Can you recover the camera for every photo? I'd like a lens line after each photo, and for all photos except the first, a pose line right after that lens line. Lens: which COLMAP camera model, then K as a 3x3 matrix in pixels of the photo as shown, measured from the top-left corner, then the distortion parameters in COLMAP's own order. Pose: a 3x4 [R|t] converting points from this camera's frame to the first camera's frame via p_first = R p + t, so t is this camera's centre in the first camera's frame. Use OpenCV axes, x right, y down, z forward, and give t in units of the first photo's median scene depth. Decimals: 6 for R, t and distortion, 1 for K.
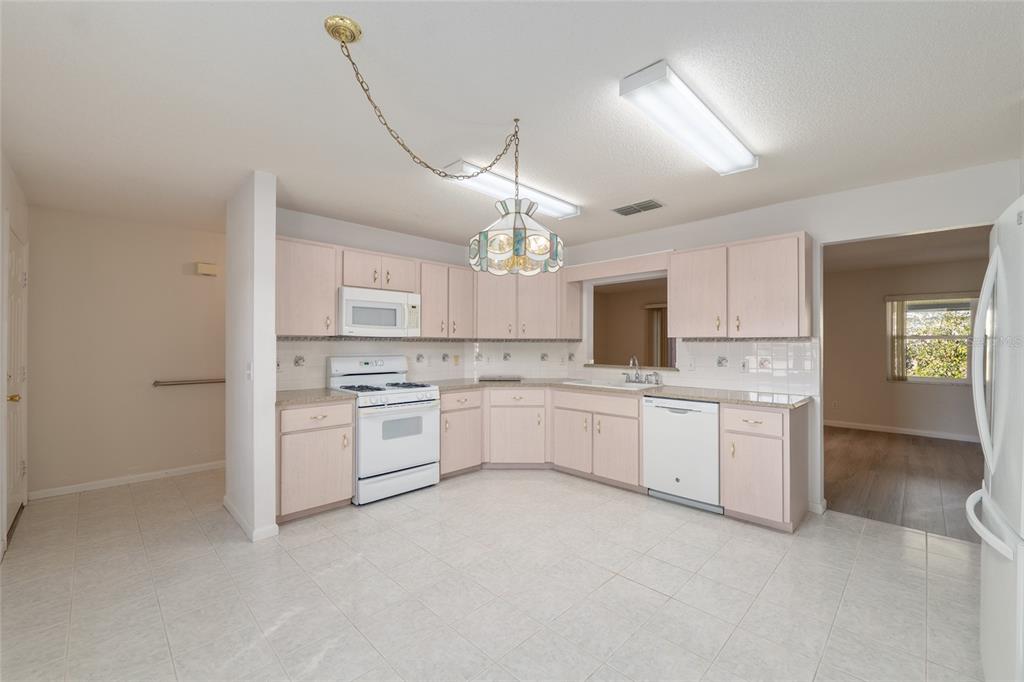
lens RADIAL K [[423.3, 0, 506.0], [0, 423.3, 342.3], [0, 0, 1]] dist [-0.007964, -0.000896]
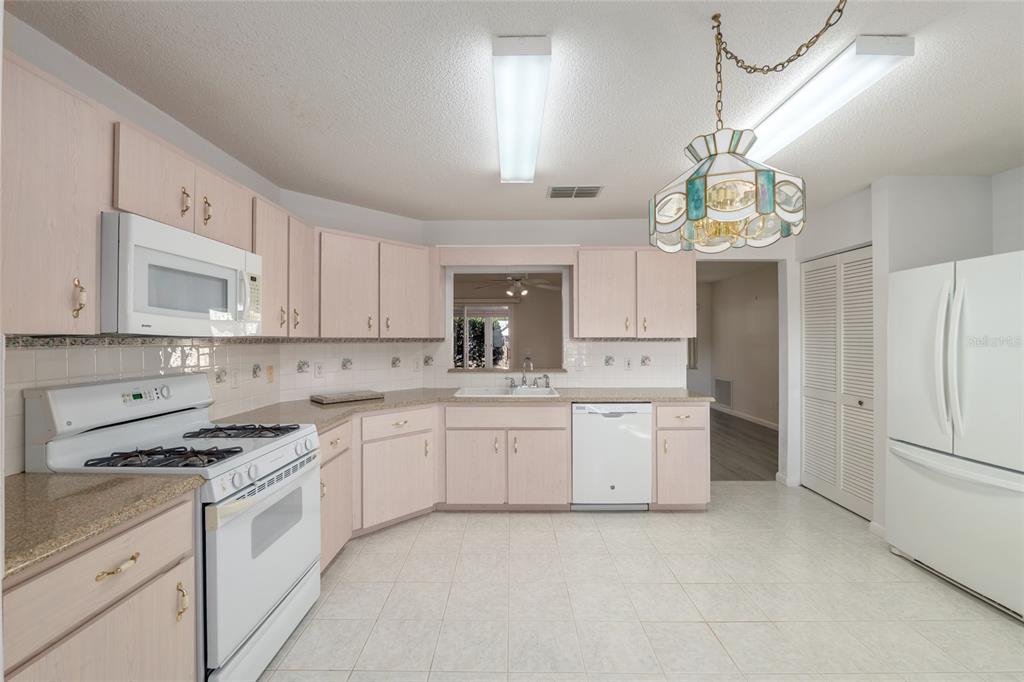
lens RADIAL K [[423.3, 0, 509.0], [0, 423.3, 336.6], [0, 0, 1]] dist [-0.007964, -0.000896]
pose [[0.704934, -0.000061, 0.709273, -0.374104], [0.000404, 1.000000, -0.000315, -0.012368], [-0.709273, 0.000508, 0.704934, 0.421831]]
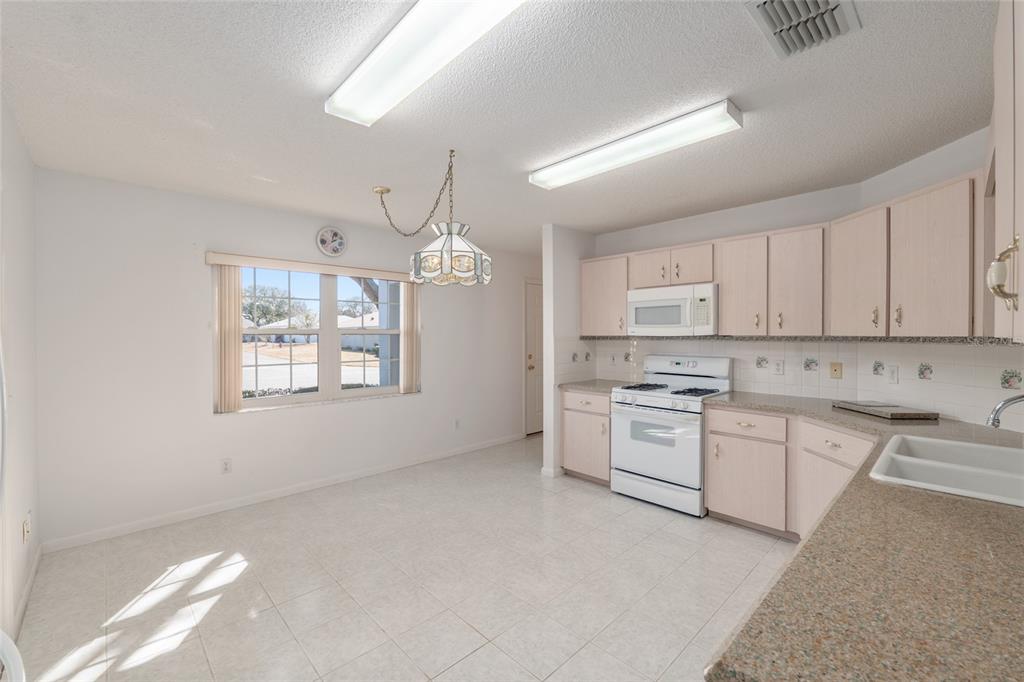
lens RADIAL K [[423.3, 0, 507.6], [0, 423.3, 338.0], [0, 0, 1]] dist [-0.007964, -0.000896]
pose [[-0.023254, -0.000046, -0.999730, 0.647598], [0.003711, 0.999993, -0.000132, -0.009516], [0.999723, -0.003713, -0.023254, 0.648657]]
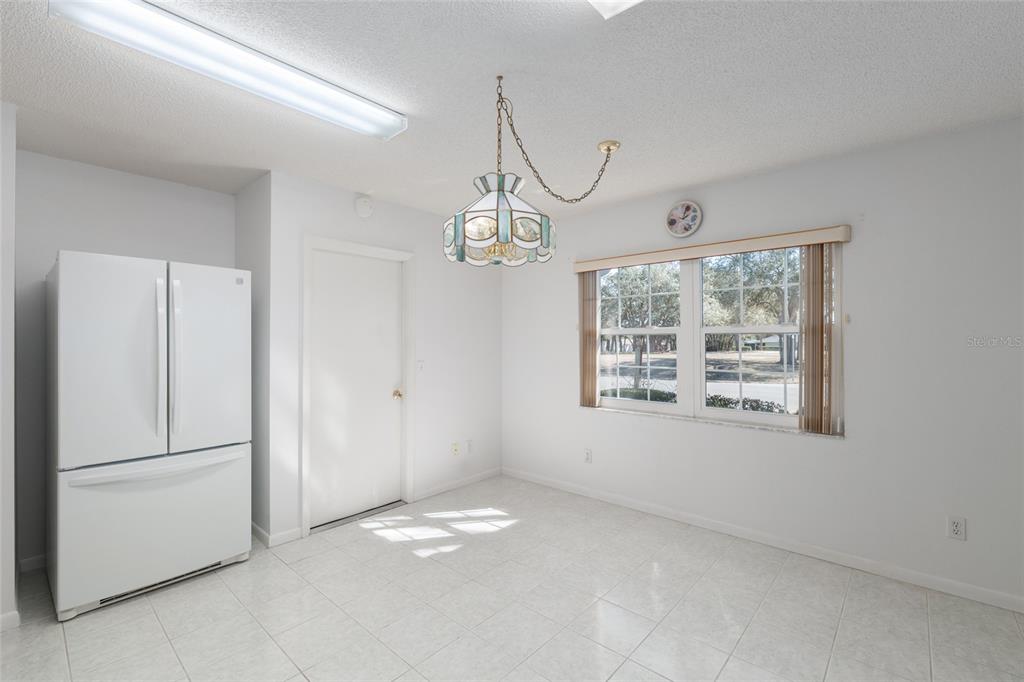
lens RADIAL K [[438.9, 0, 510.3], [0, 438.9, 342.8], [0, 0, 1]] dist [-0.008506, 0.000298]
pose [[-0.998218, -0.007038, -0.059254, 0.027379], [-0.006942, 0.999974, -0.001827, 0.000342], [0.059265, -0.001413, -0.998241, 1.025214]]
